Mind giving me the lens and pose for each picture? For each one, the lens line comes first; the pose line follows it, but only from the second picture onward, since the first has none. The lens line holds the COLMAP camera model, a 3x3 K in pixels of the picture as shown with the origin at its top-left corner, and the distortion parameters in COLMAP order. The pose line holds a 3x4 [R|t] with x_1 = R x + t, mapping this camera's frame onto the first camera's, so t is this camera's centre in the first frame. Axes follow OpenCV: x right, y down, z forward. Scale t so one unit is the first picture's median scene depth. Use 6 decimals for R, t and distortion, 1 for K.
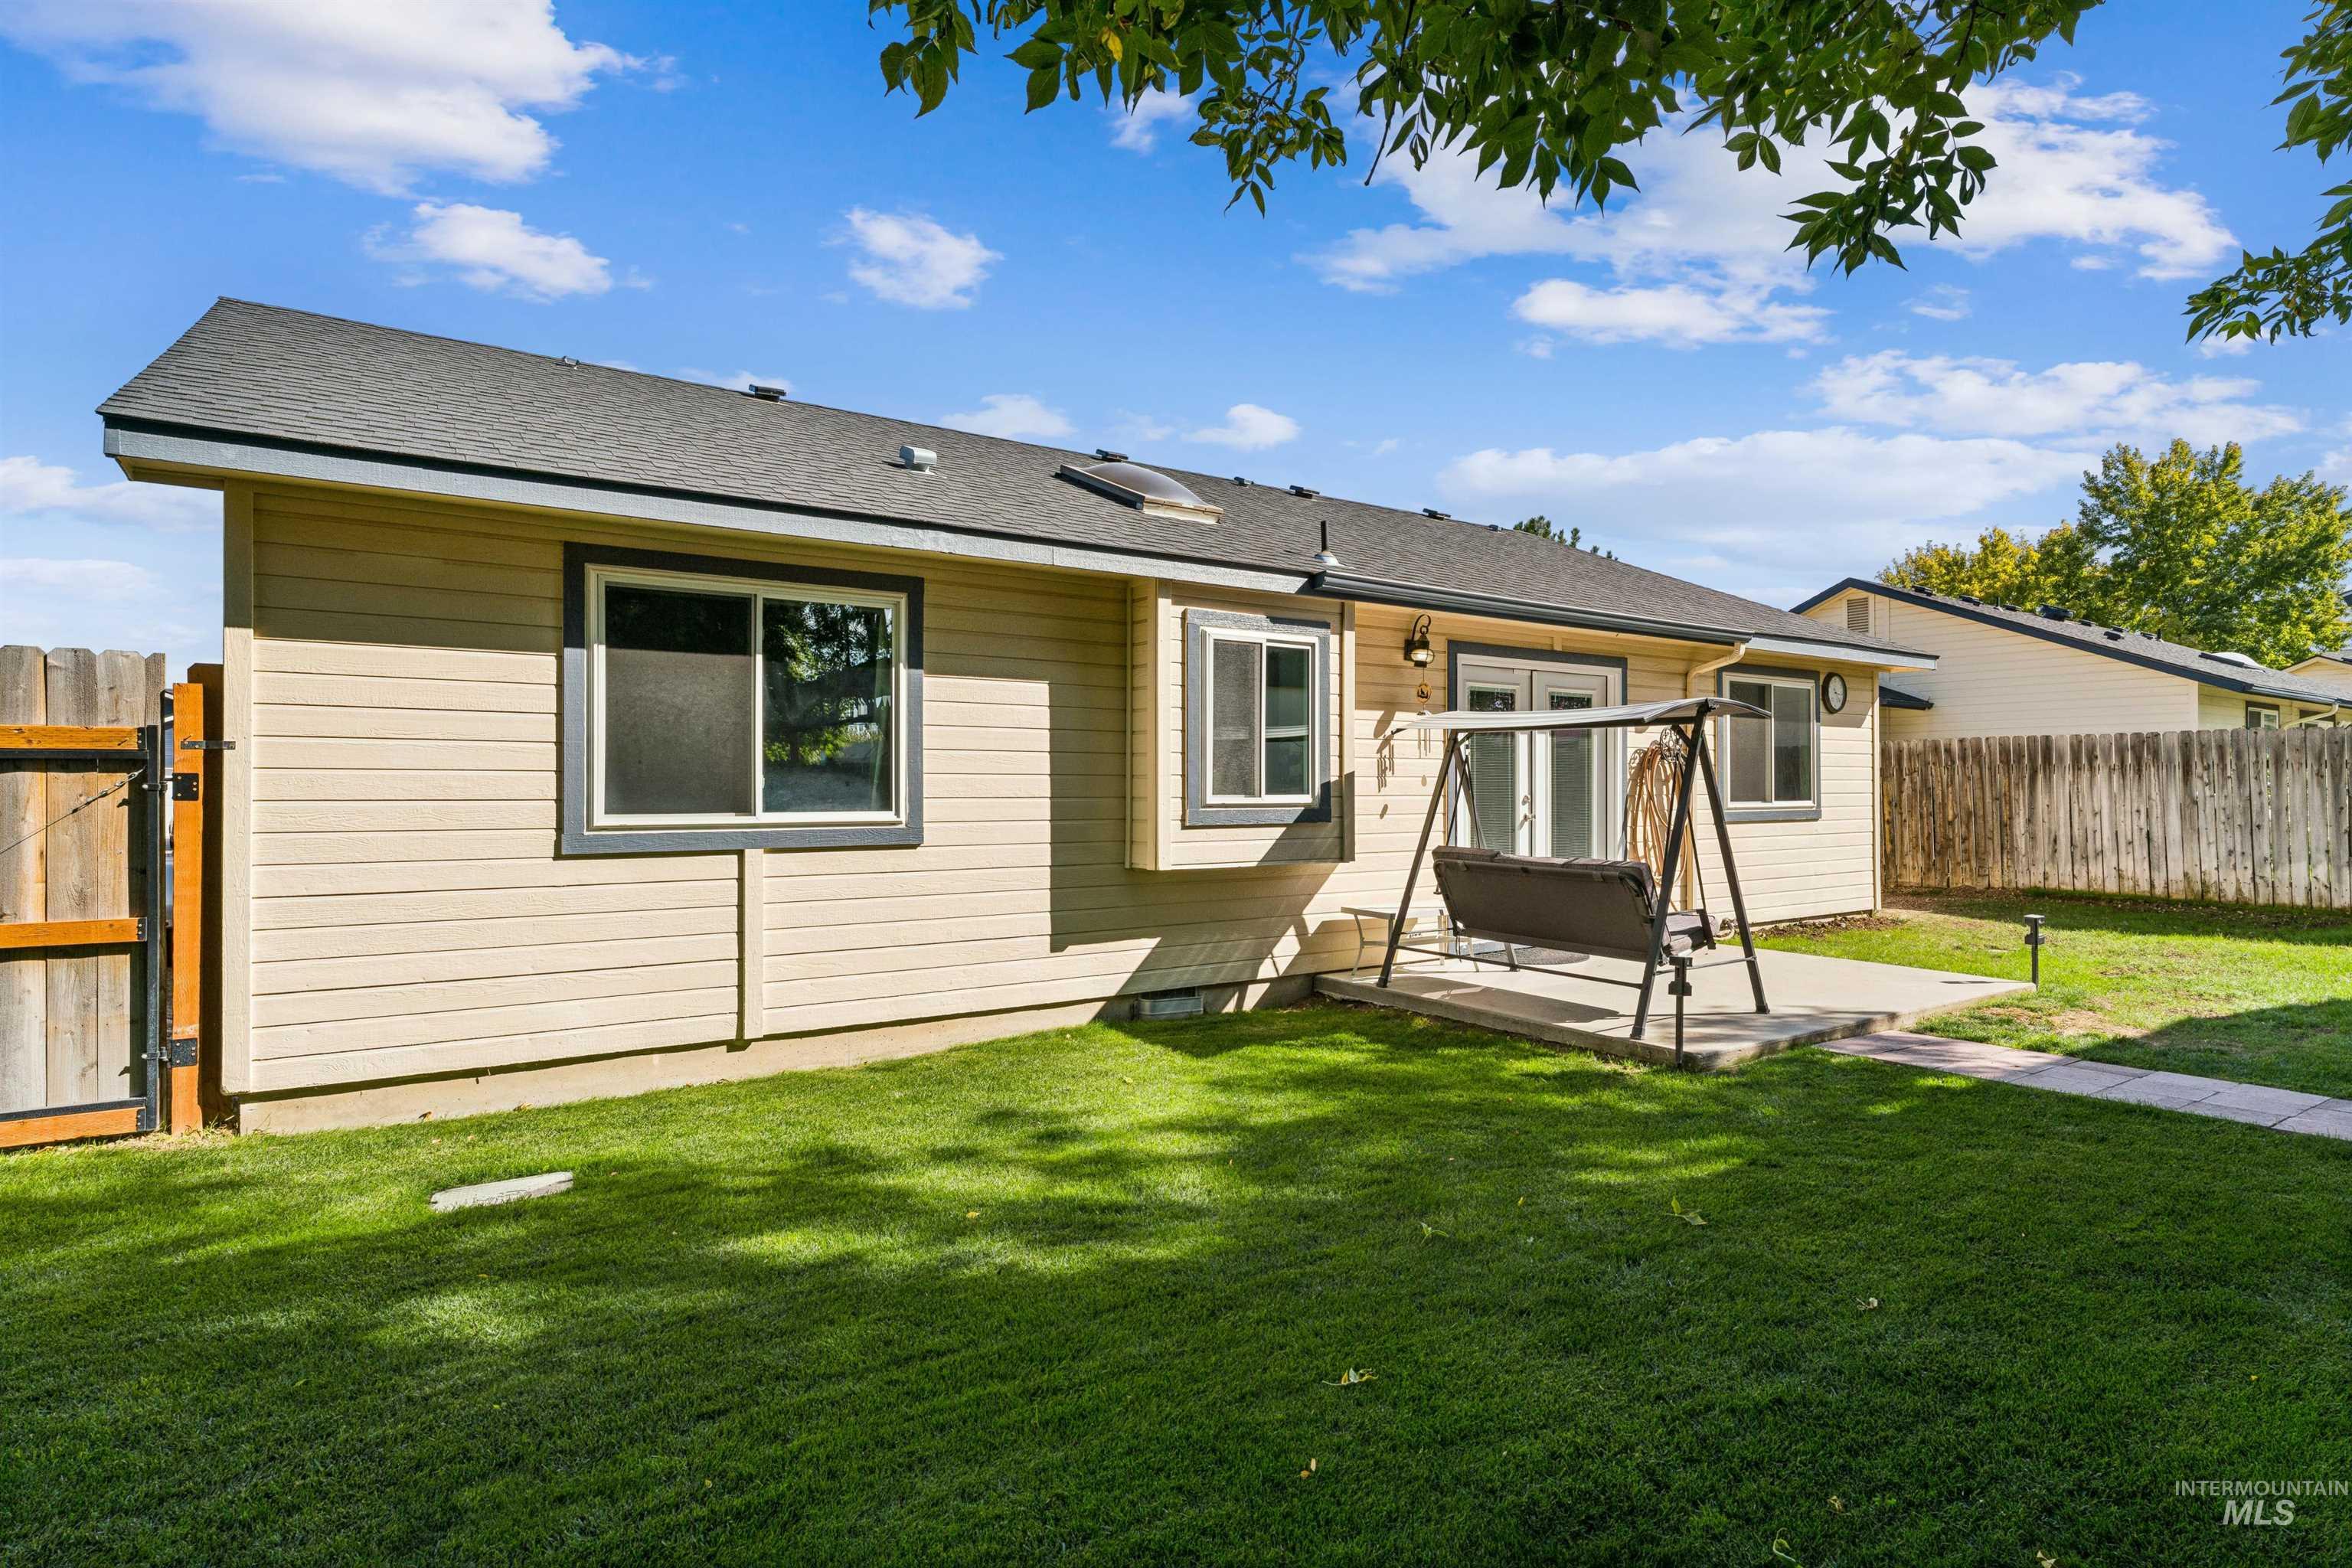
lens RADIAL K [[1219.9, 0, 1188.9], [0, 1219.9, 775.9], [0, 0, 1]] dist [0.000073, -0.001731]
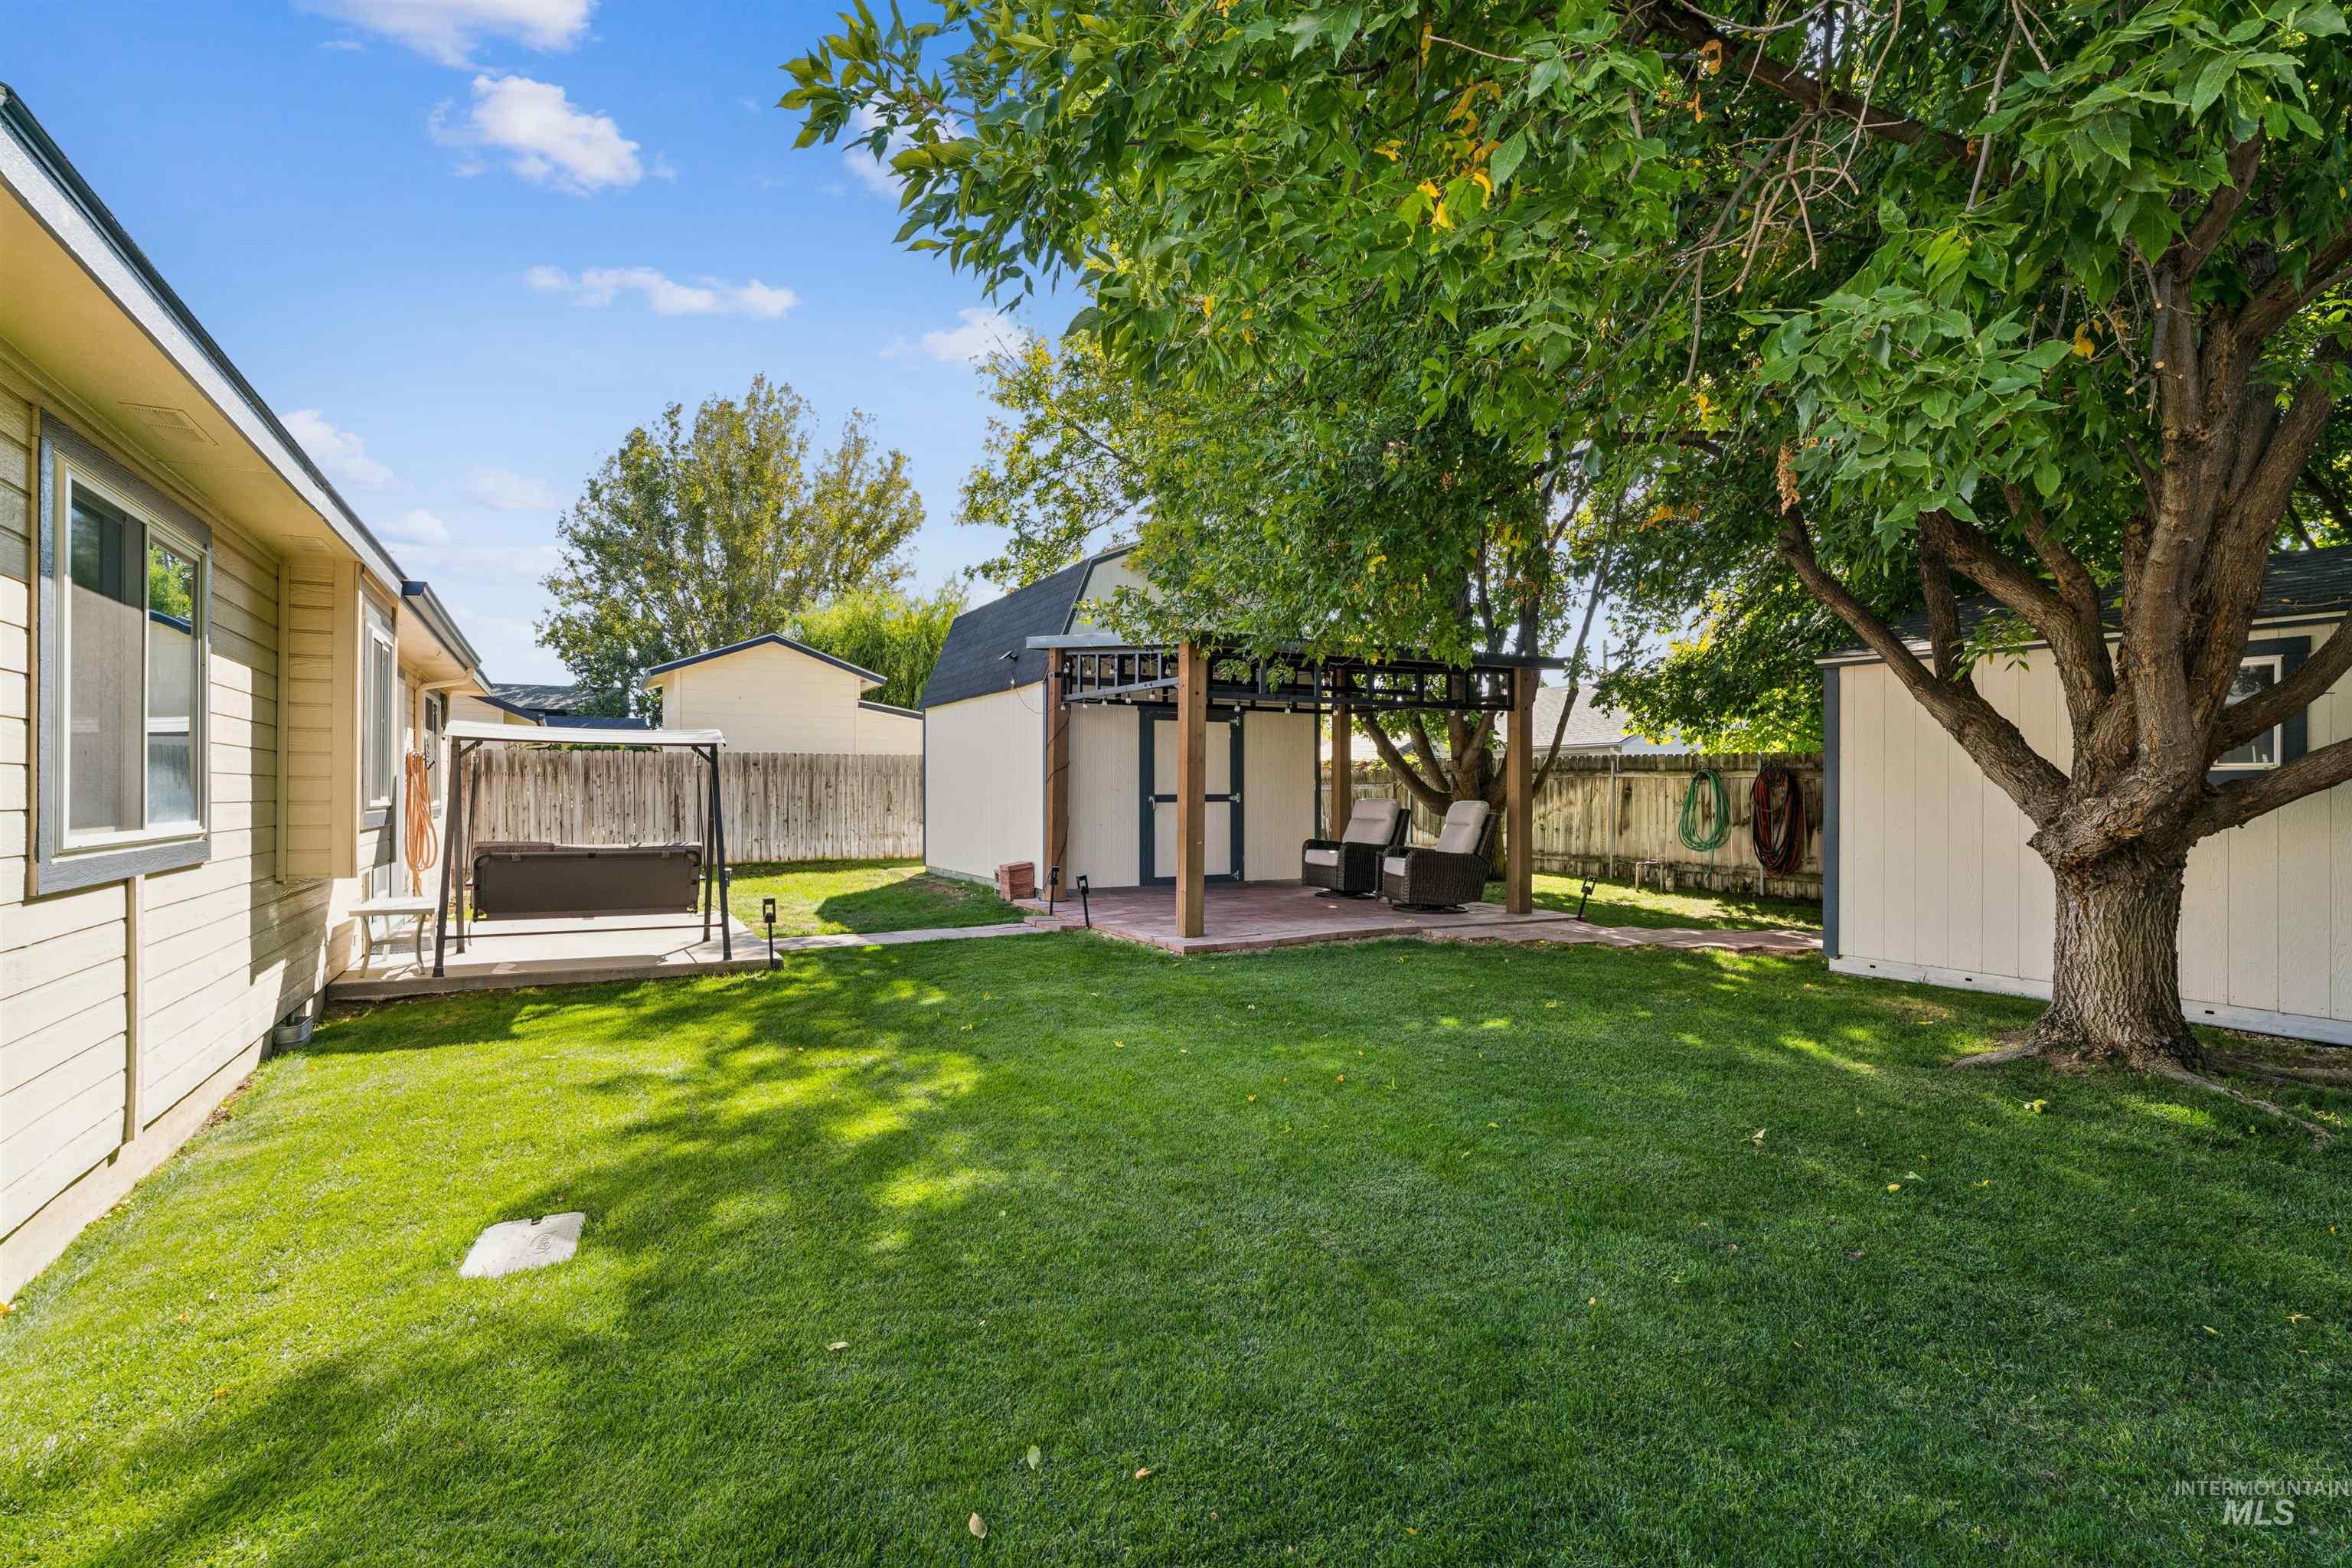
lens RADIAL K [[1134.0, 0, 1194.0], [0, 1134.0, 782.0], [0, 0, 1]] dist [-0.004320, 0.000757]
pose [[0.093045, 0.006697, 0.995639, -0.808730], [-0.010889, 0.999924, -0.005708, 0.000978], [-0.995602, -0.010311, 0.093111, 0.266545]]
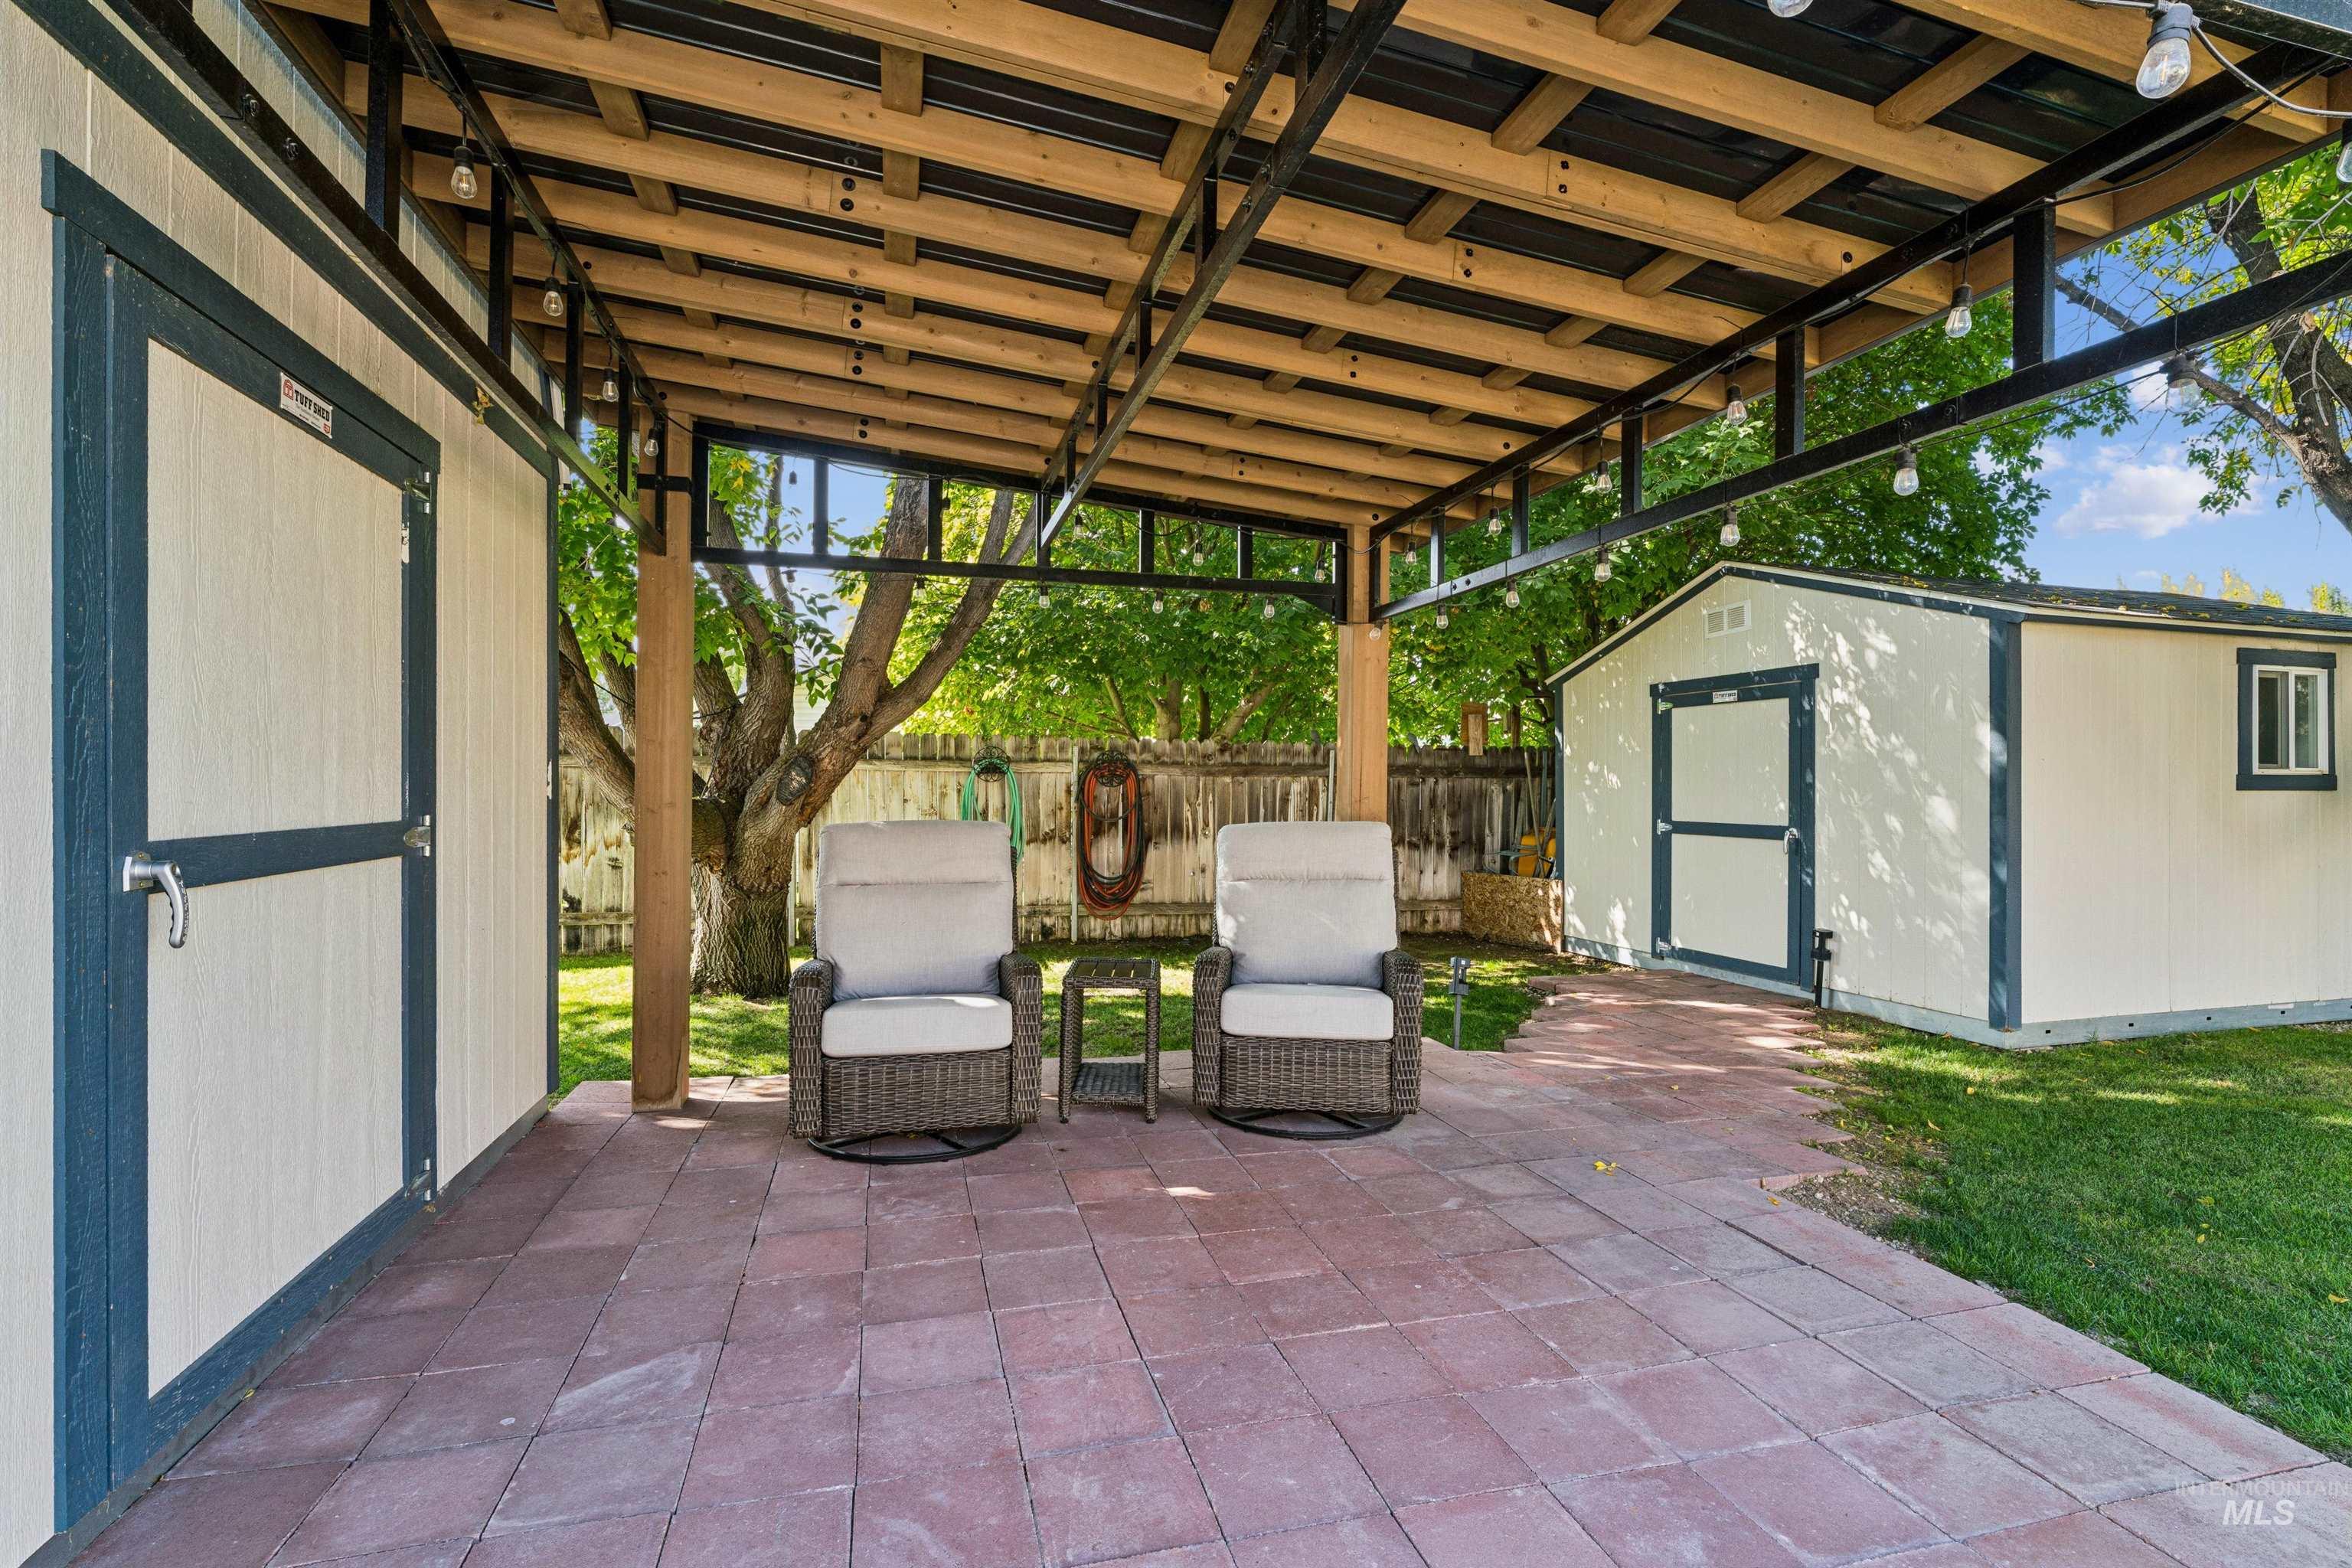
lens RADIAL K [[1072.0, 0, 1179.3], [0, 1072.0, 787.8], [0, 0, 1]] dist [-0.003642, -0.000807]
pose [[-0.941853, -0.001281, 0.336023, 0.737228], [-0.004406, 0.999954, -0.008537, -0.000204], [-0.335996, -0.009521, -0.941815, 0.667131]]
